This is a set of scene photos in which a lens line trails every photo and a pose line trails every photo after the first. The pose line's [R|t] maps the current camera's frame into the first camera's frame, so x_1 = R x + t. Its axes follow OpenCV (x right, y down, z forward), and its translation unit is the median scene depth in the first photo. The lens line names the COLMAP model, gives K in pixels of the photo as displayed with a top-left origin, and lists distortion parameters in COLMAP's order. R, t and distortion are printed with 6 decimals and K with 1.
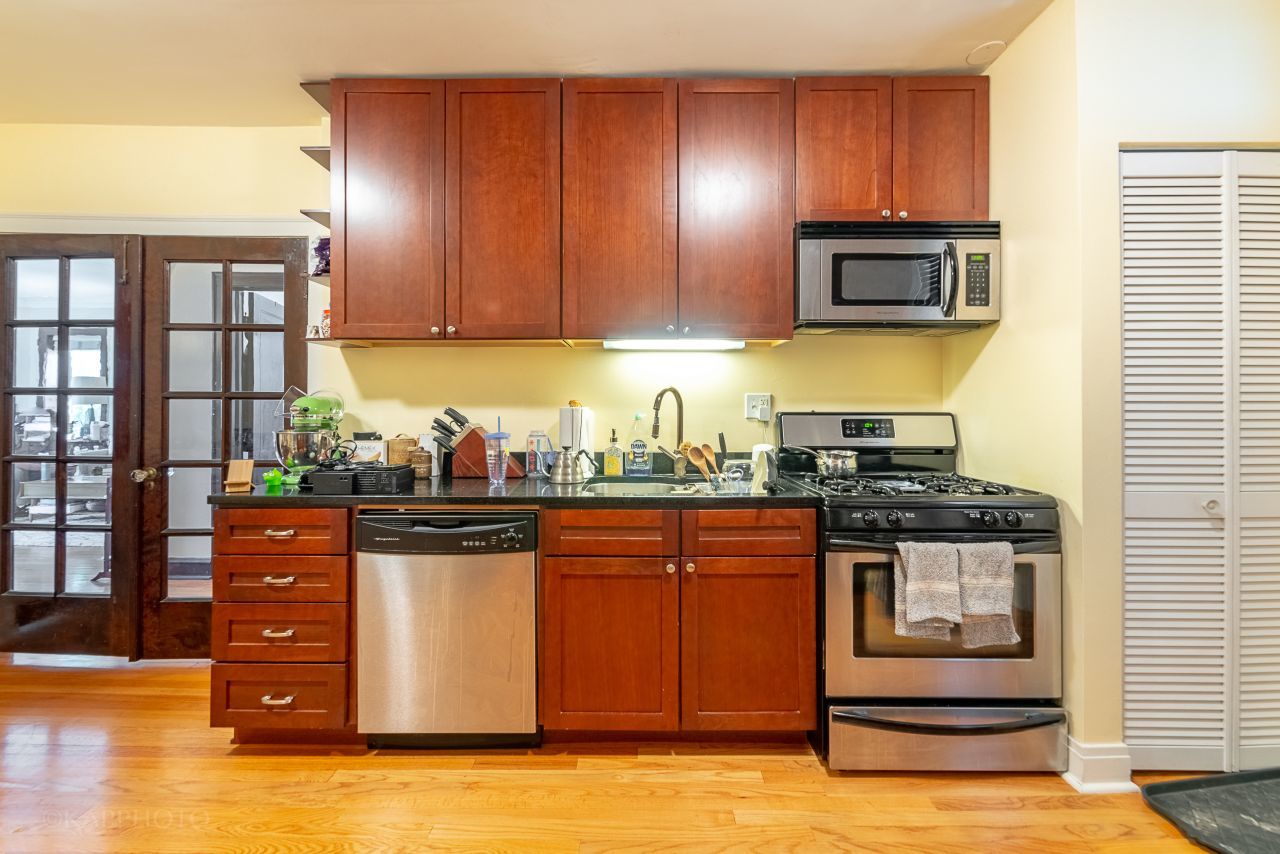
lens RADIAL K [[535.7, 0, 631.9], [0, 535.7, 406.8], [0, 0, 1]] dist [0.001061, 0.000279]
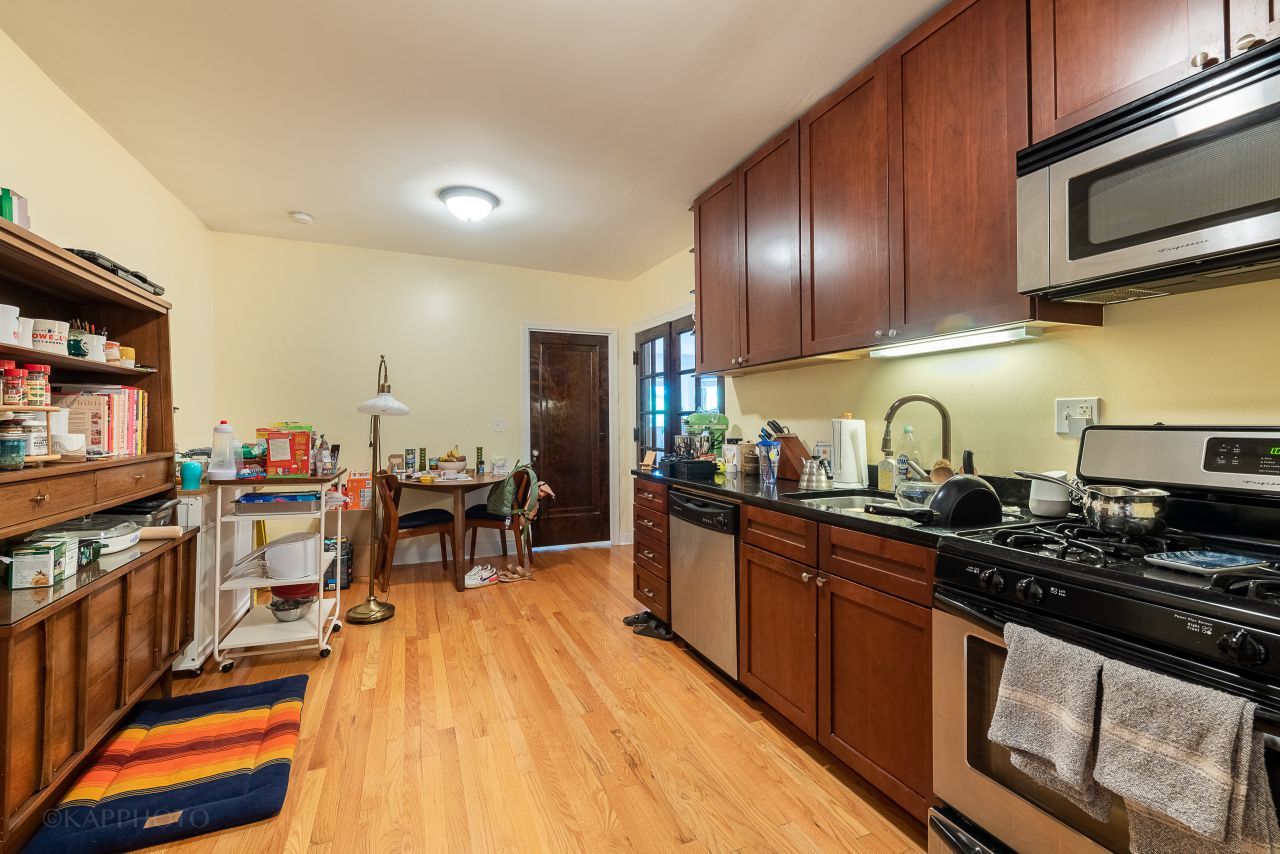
lens RADIAL K [[535.7, 0, 637.2], [0, 535.7, 424.7], [0, 0, 1]] dist [0.001061, 0.000279]
pose [[0.397749, 0.004168, -0.917485, 0.855095], [0.011164, 0.999894, 0.009382, -0.002839], [0.917426, -0.013975, 0.397660, 0.292558]]
